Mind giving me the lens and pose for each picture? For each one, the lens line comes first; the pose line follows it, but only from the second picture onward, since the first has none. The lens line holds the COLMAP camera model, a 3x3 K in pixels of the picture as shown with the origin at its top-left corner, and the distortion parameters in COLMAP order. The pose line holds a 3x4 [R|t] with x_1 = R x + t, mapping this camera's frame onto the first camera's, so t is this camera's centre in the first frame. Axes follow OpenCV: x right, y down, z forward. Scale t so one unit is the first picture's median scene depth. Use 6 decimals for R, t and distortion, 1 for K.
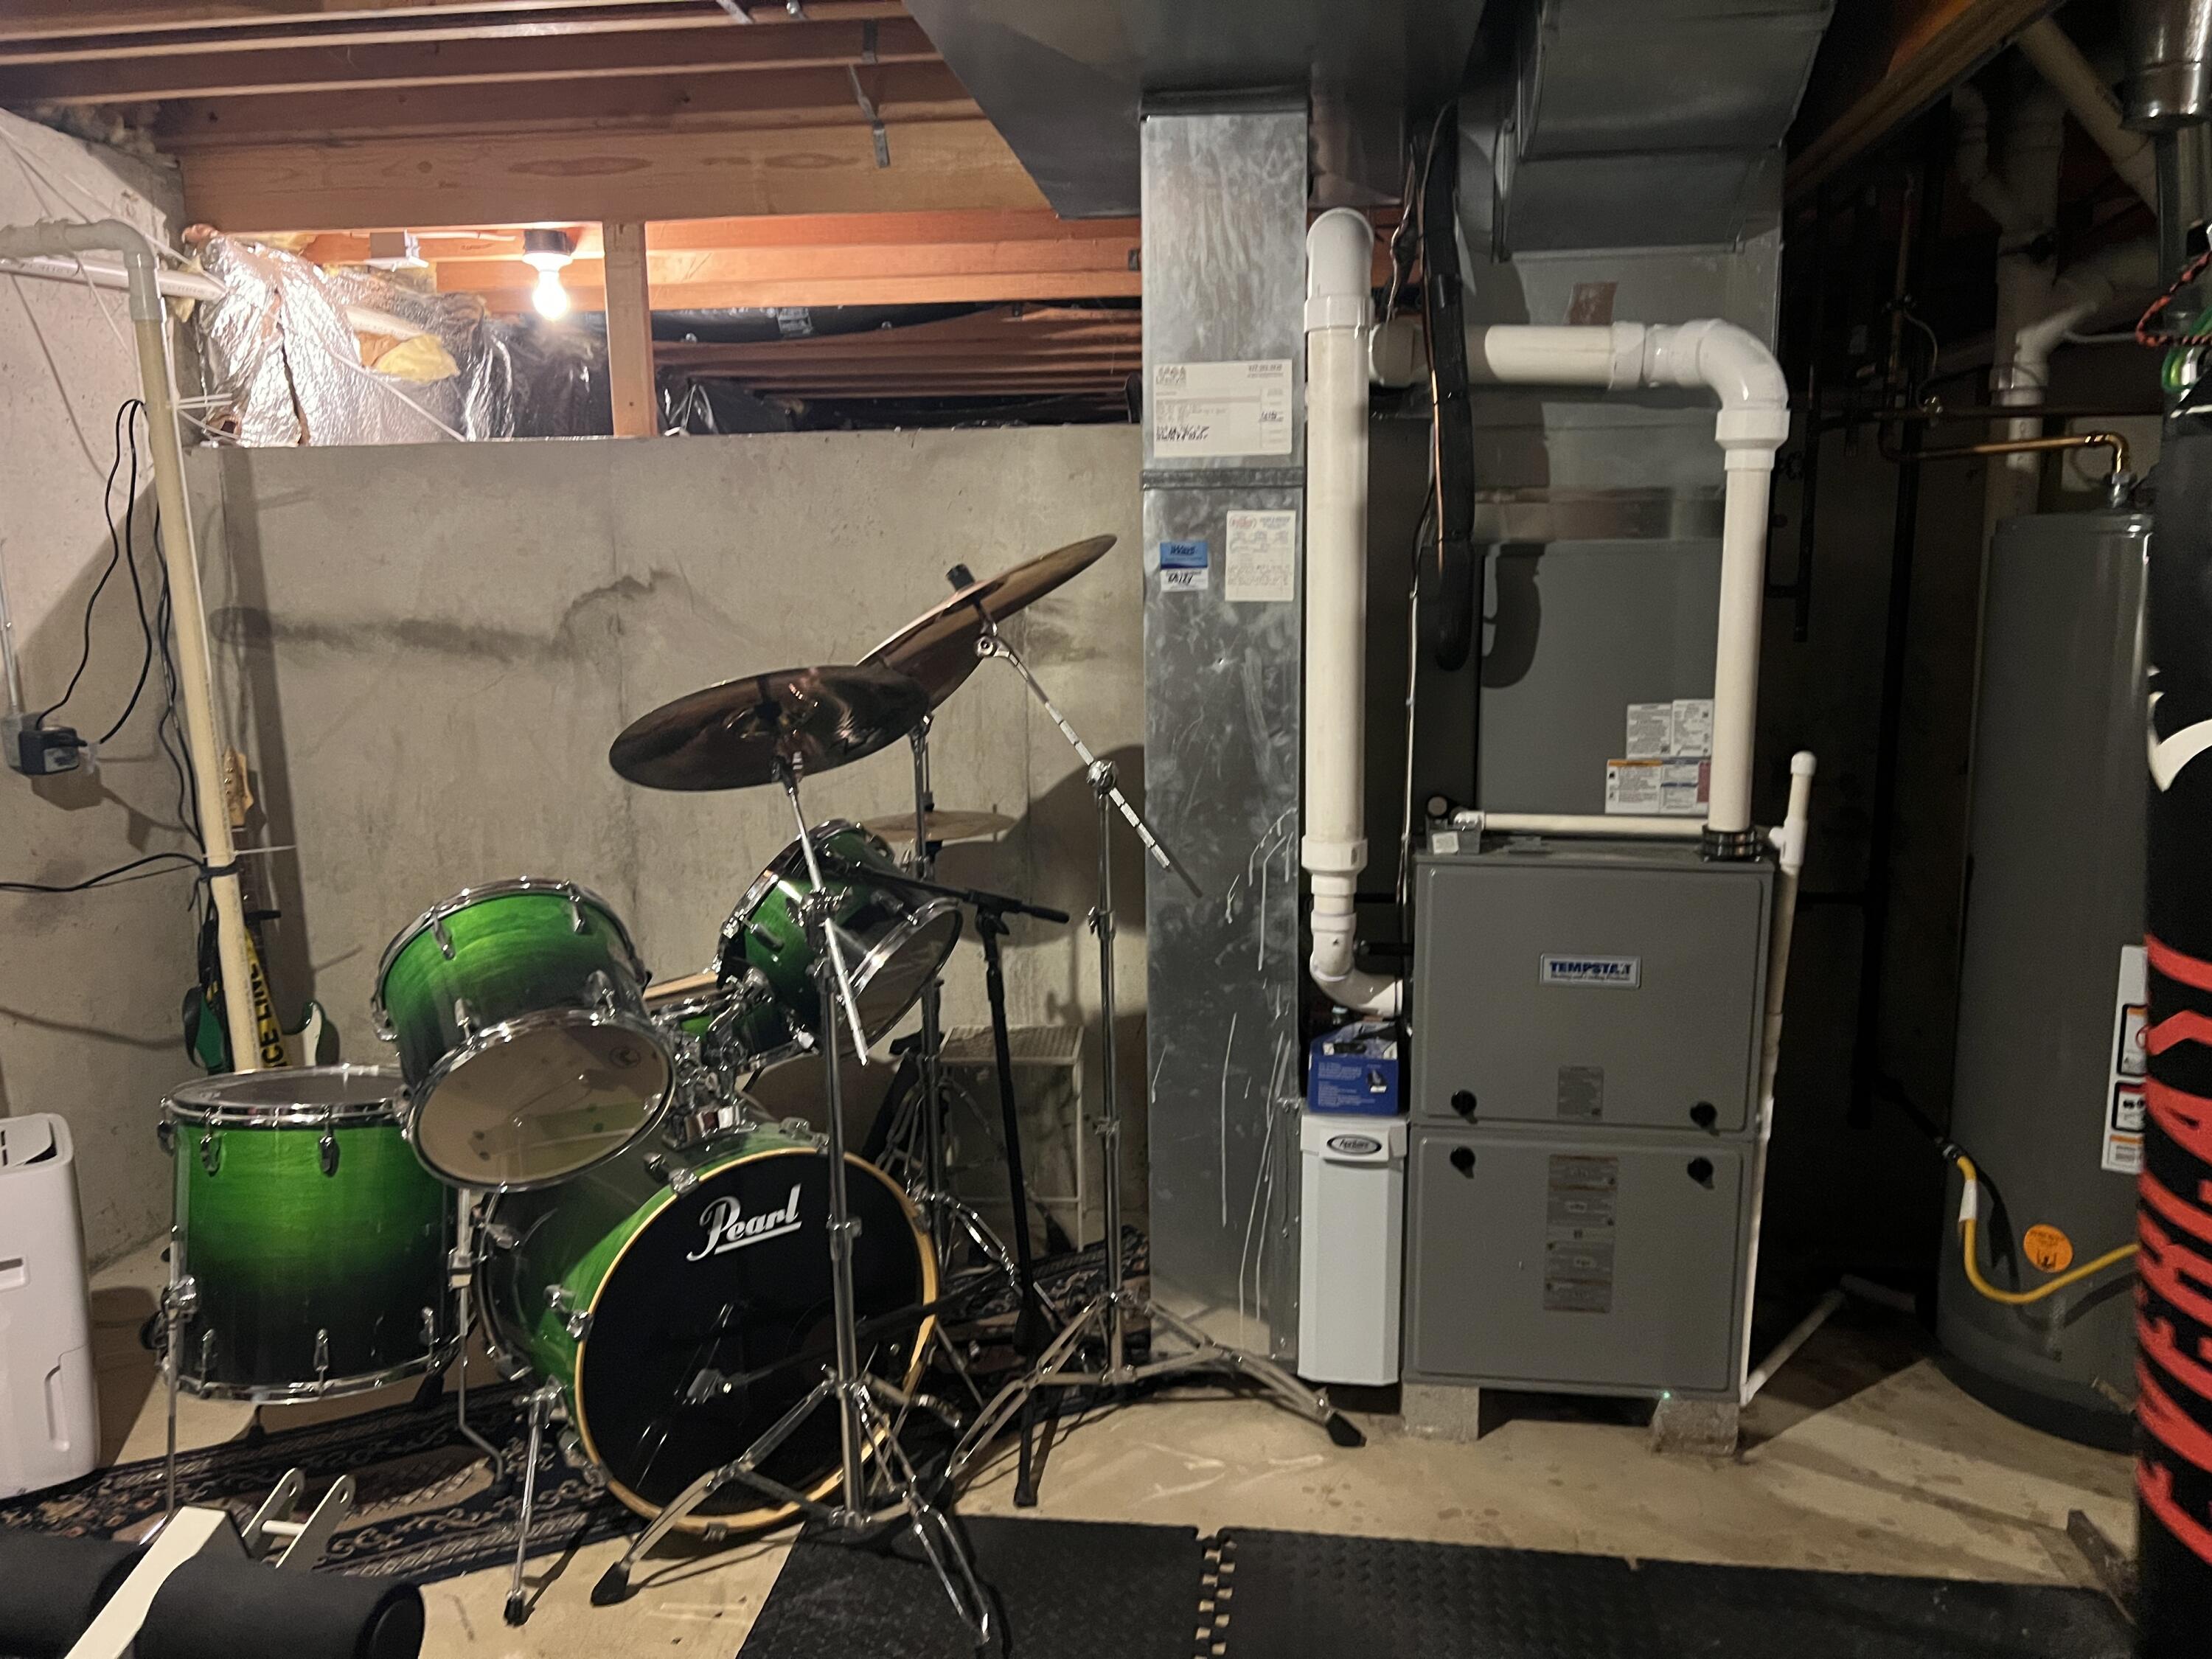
lens RADIAL K [[1667.9, 0, 1099.4], [0, 1667.9, 838.2], [0, 0, 1]] dist [-0.003972, -0.008956]
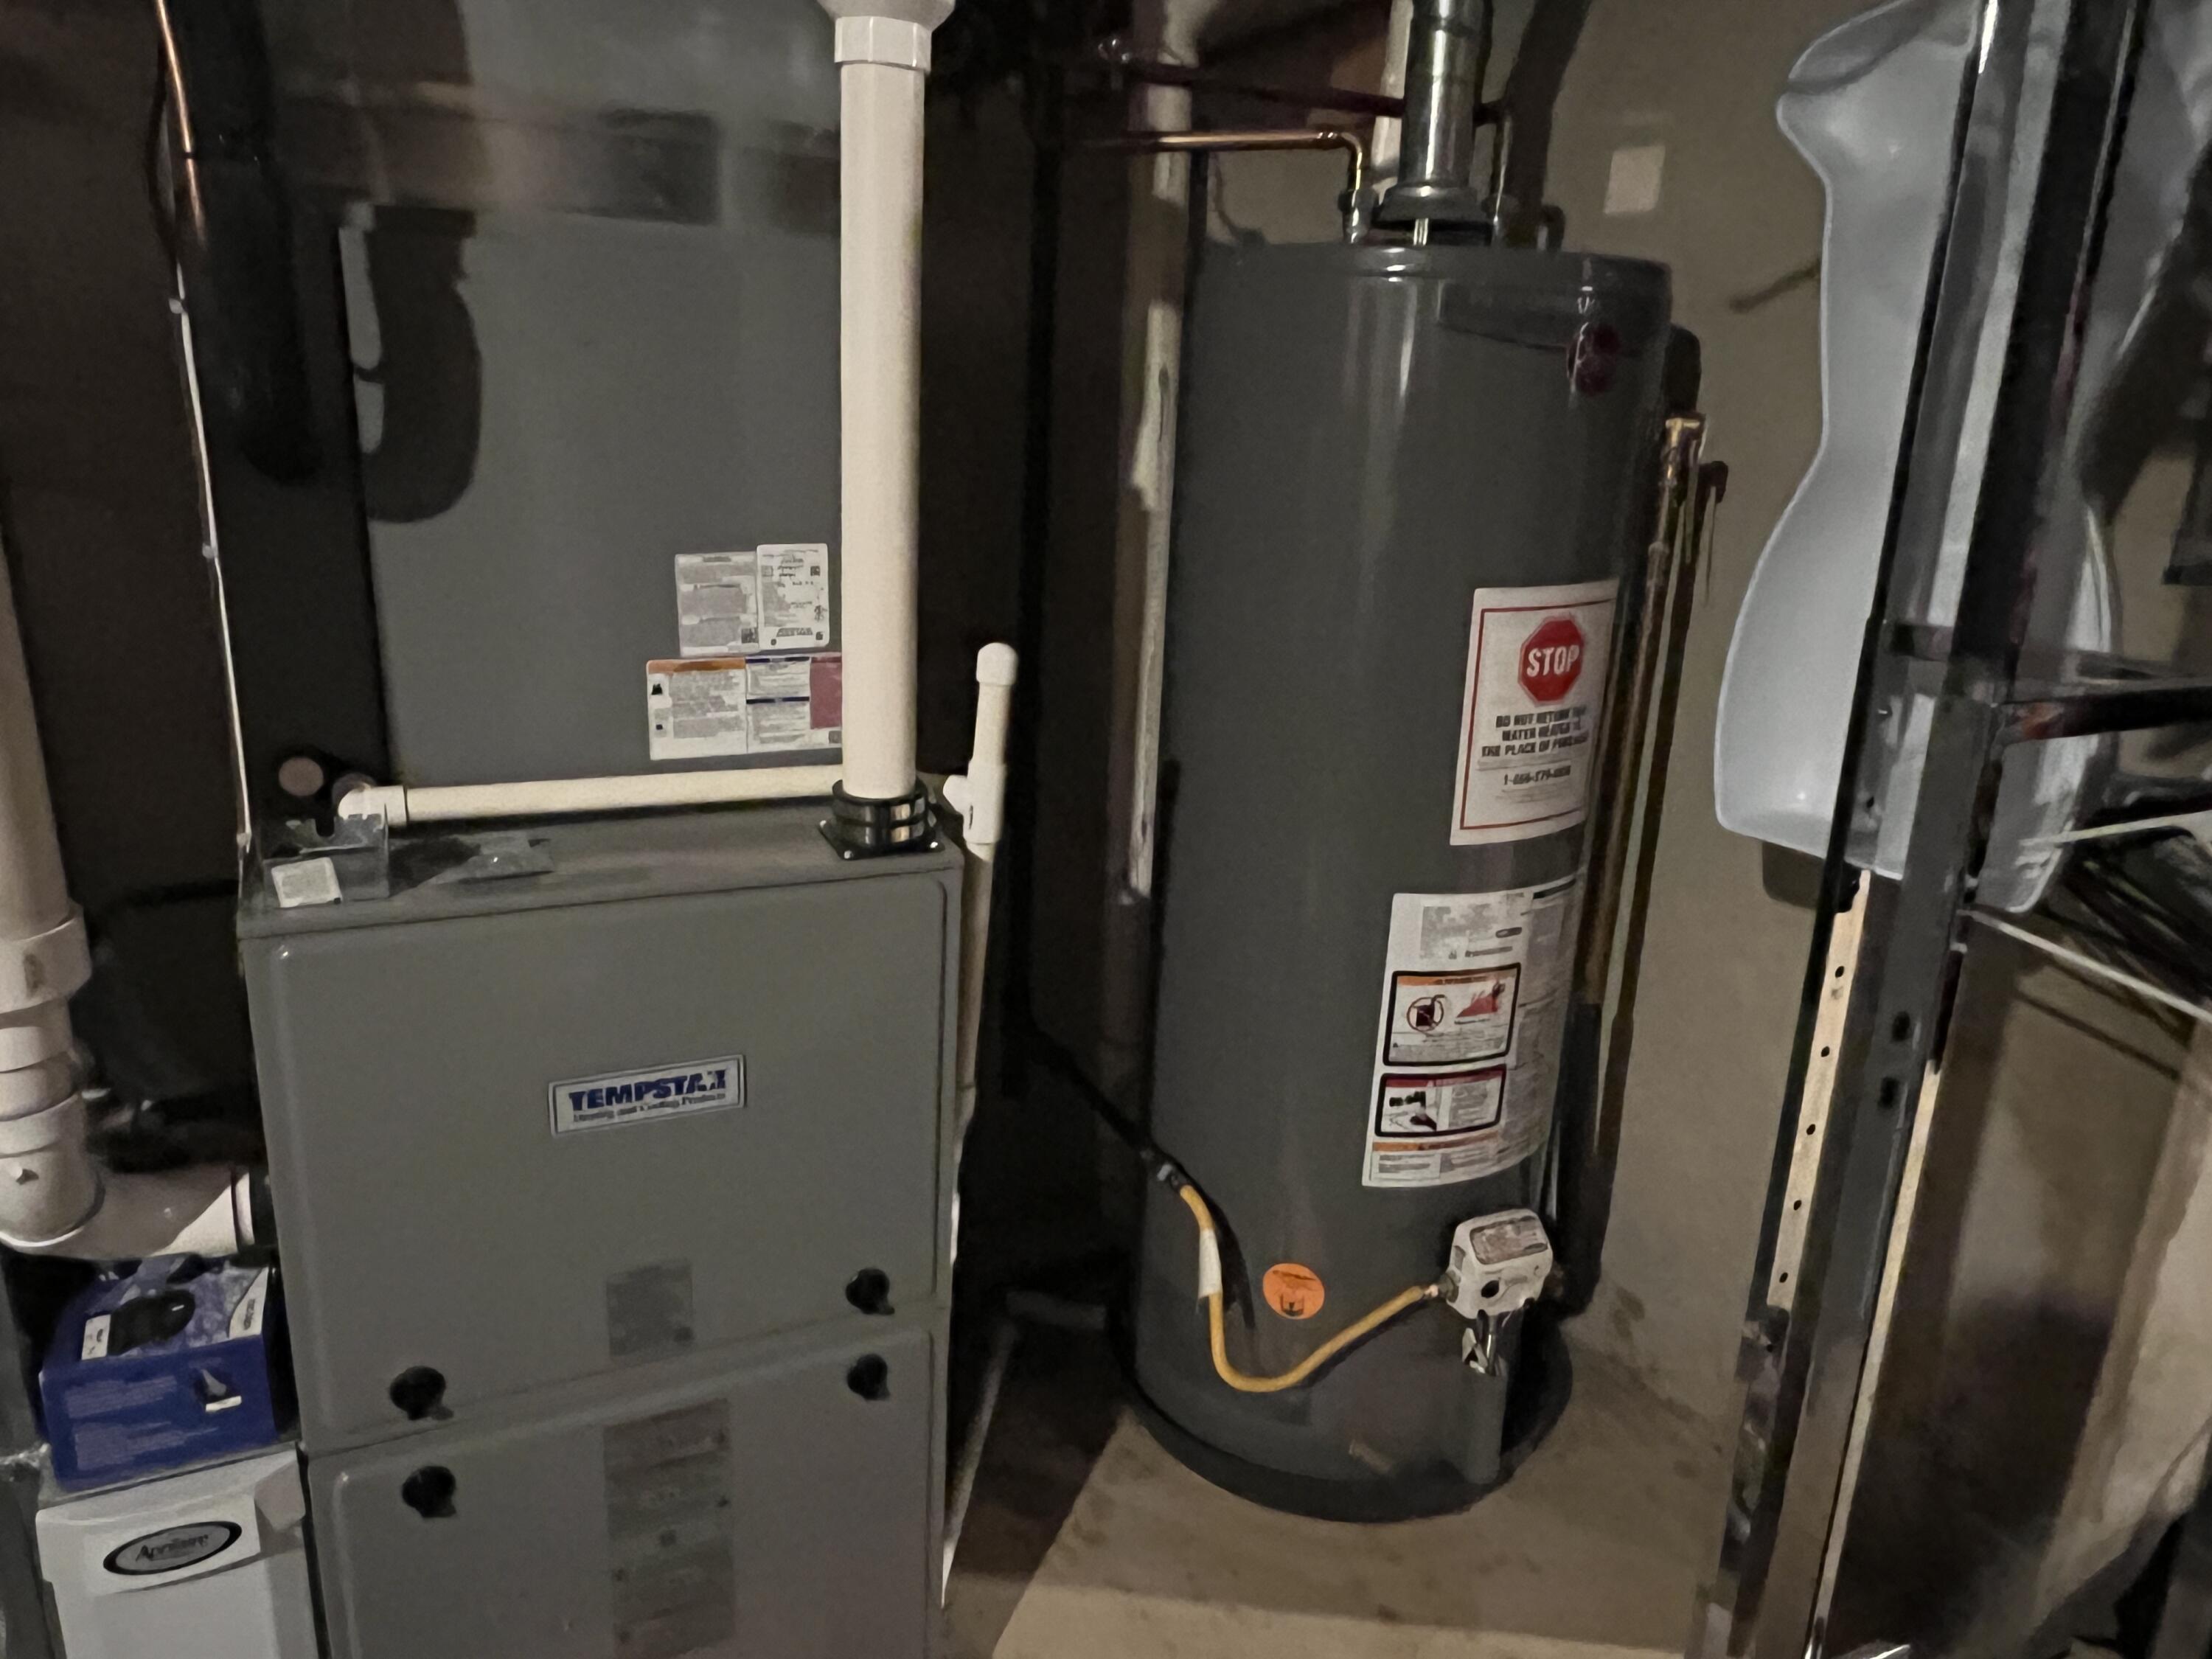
lens RADIAL K [[1443.6, 0, 1050.7], [0, 1443.6, 834.9], [0, 0, 1]] dist [-0.001909, 0.000109]
pose [[0.841568, -0.122223, 0.526141, 0.168909], [0.039506, 0.985382, 0.165715, -0.064759], [-0.538704, -0.118675, 0.834095, 0.554915]]
